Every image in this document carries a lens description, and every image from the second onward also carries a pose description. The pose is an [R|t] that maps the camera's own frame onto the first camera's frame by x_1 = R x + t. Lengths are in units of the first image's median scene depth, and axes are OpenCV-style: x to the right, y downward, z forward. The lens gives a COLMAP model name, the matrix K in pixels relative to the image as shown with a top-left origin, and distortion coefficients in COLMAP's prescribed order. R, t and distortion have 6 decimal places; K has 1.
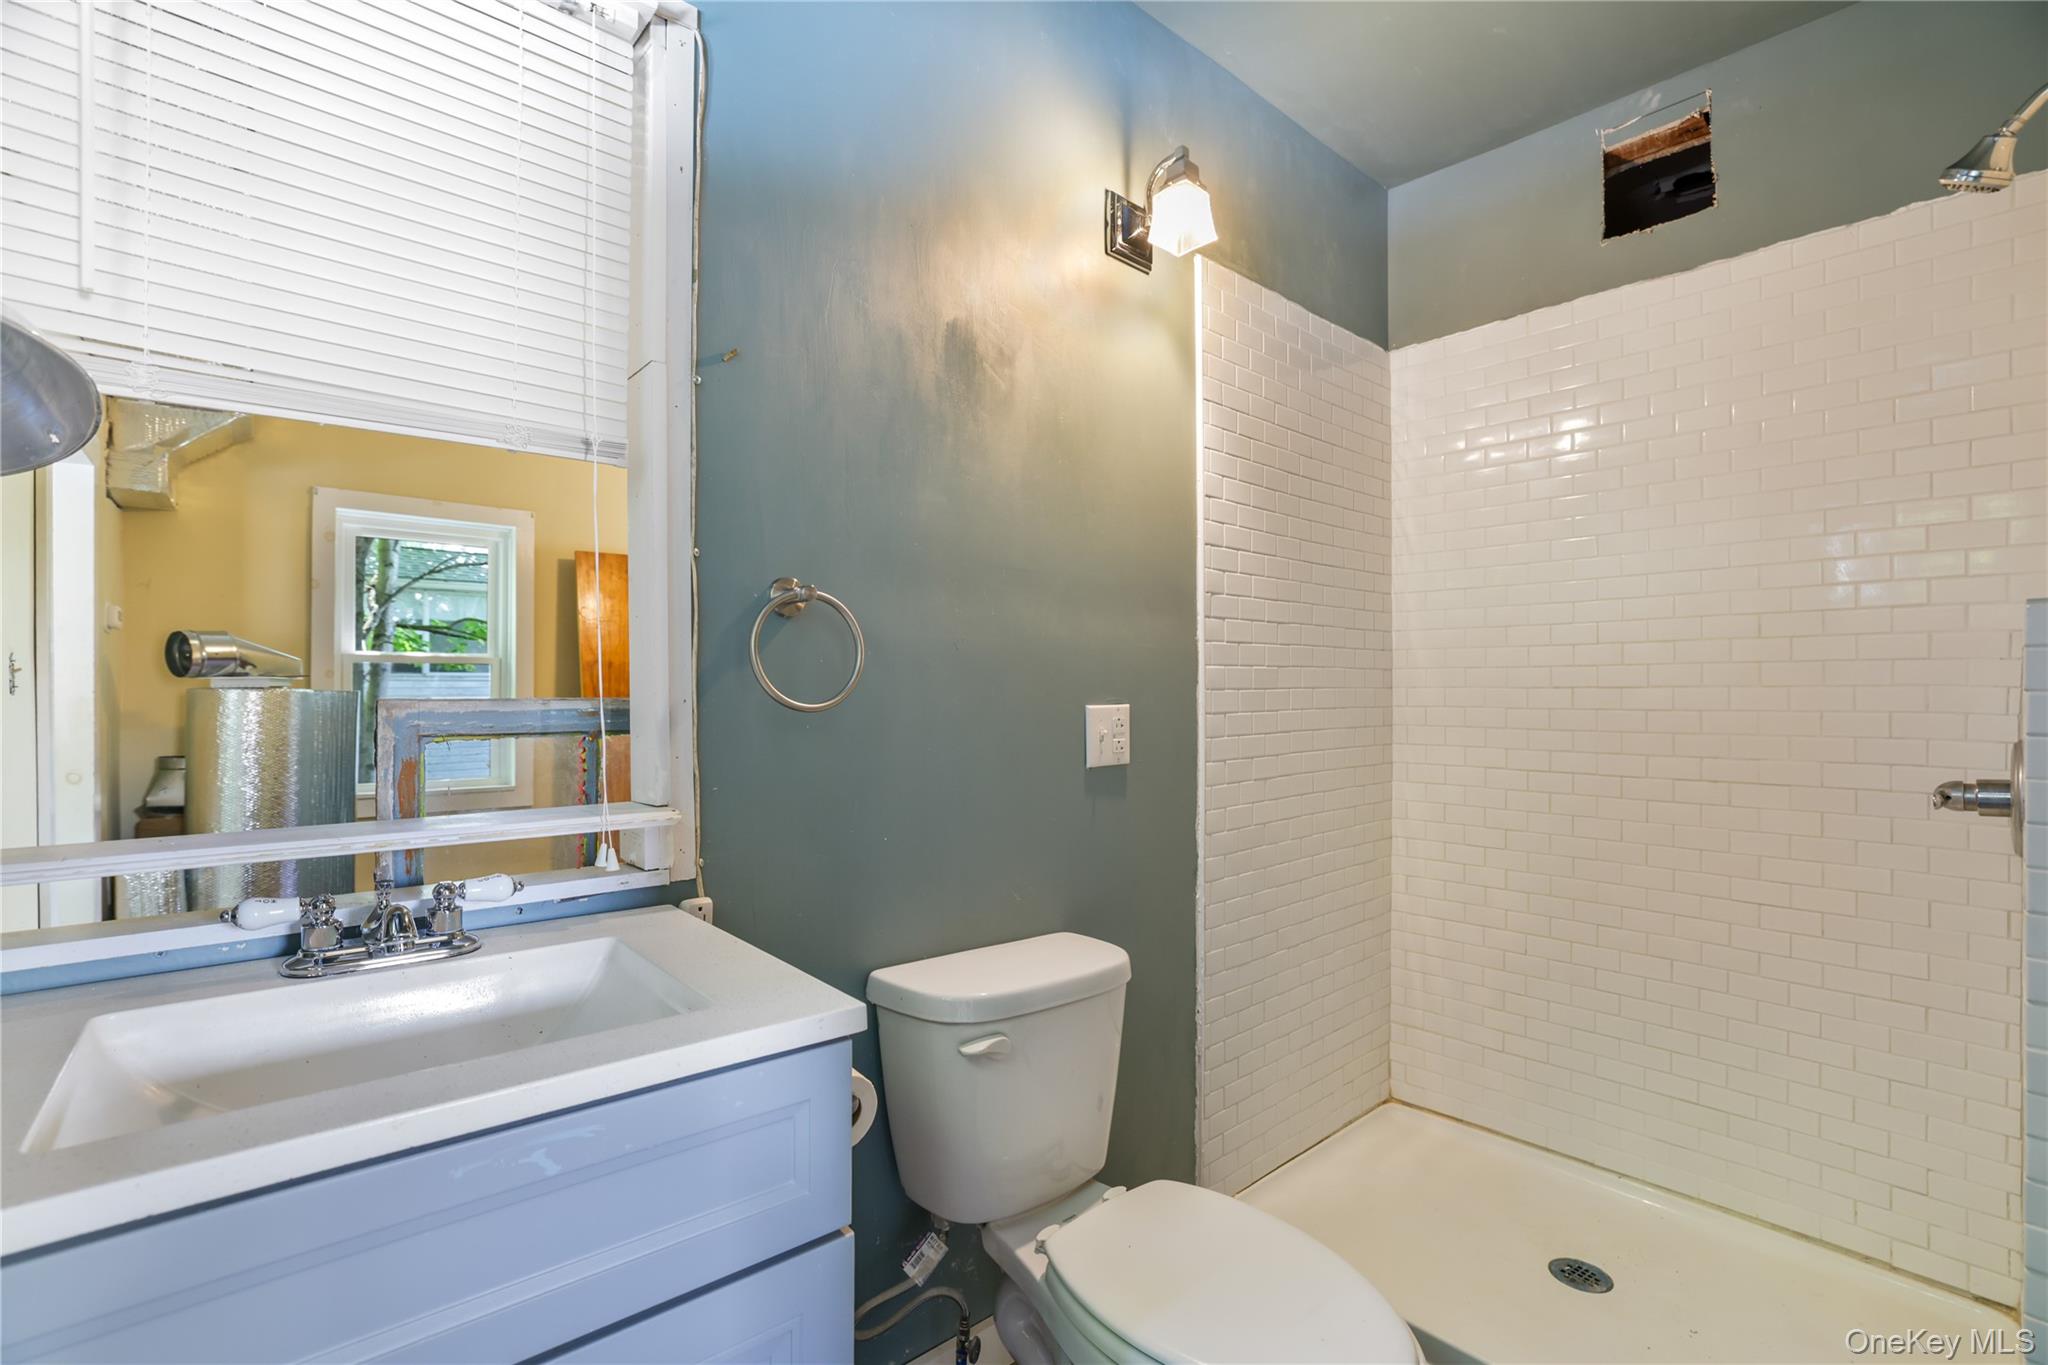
lens RADIAL K [[892.0, 0, 1029.4], [0, 892.0, 688.9], [0, 0, 1]] dist [-0.004525, -0.000350]
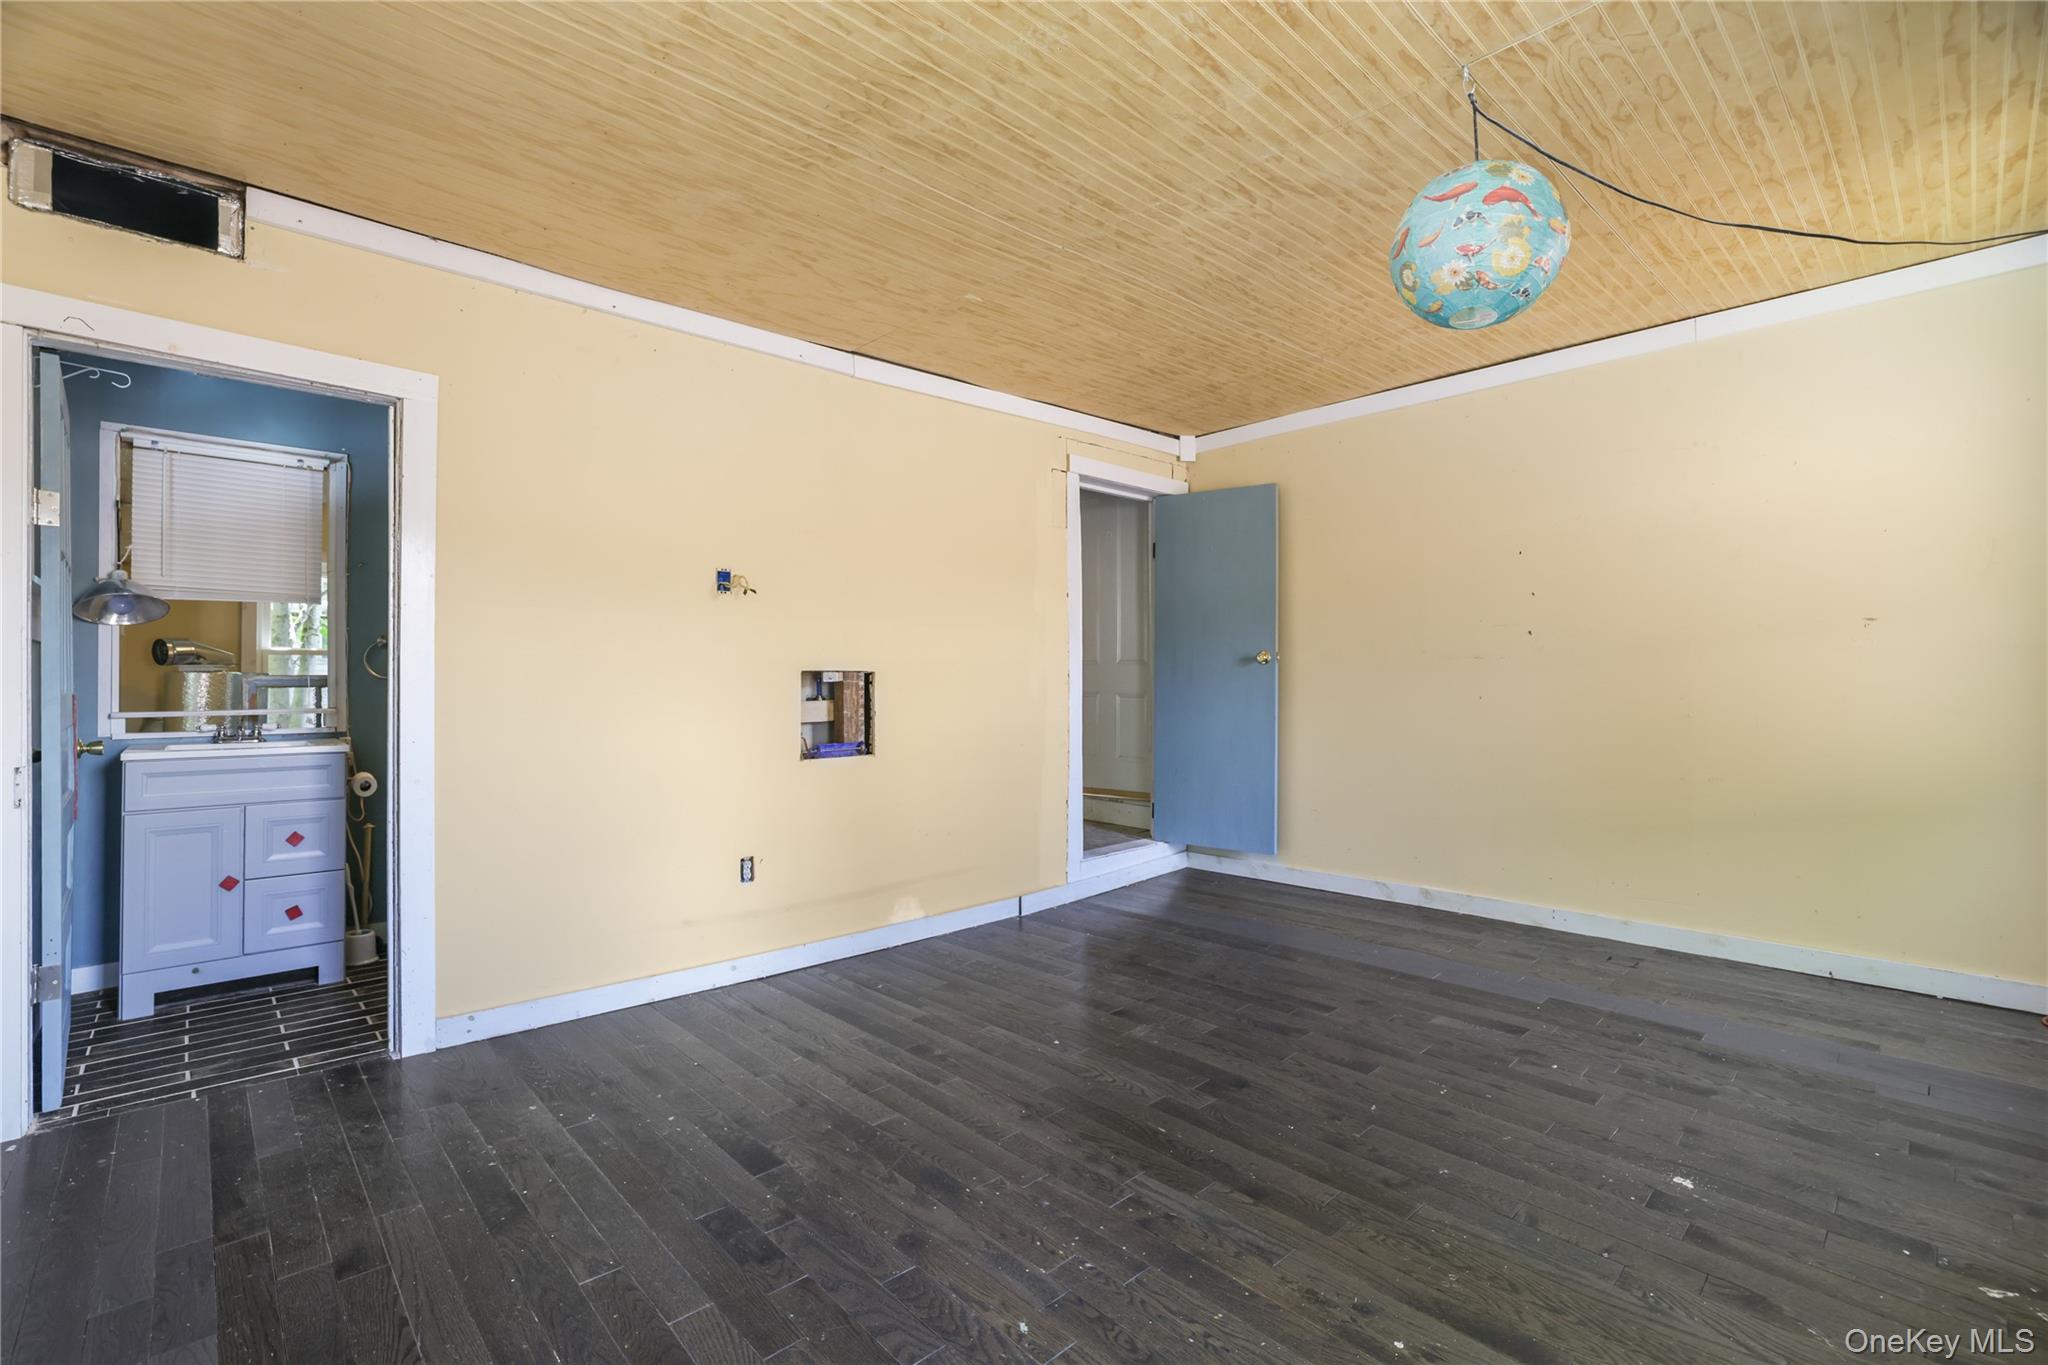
lens RADIAL K [[892.0, 0, 1018.2], [0, 892.0, 682.0], [0, 0, 1]] dist [-0.004525, -0.000350]
pose [[0.999701, 0.002588, 0.024317, 0.666581], [-0.002788, 0.999963, 0.008190, 0.000893], [-0.024295, -0.008256, 0.999671, -0.764699]]
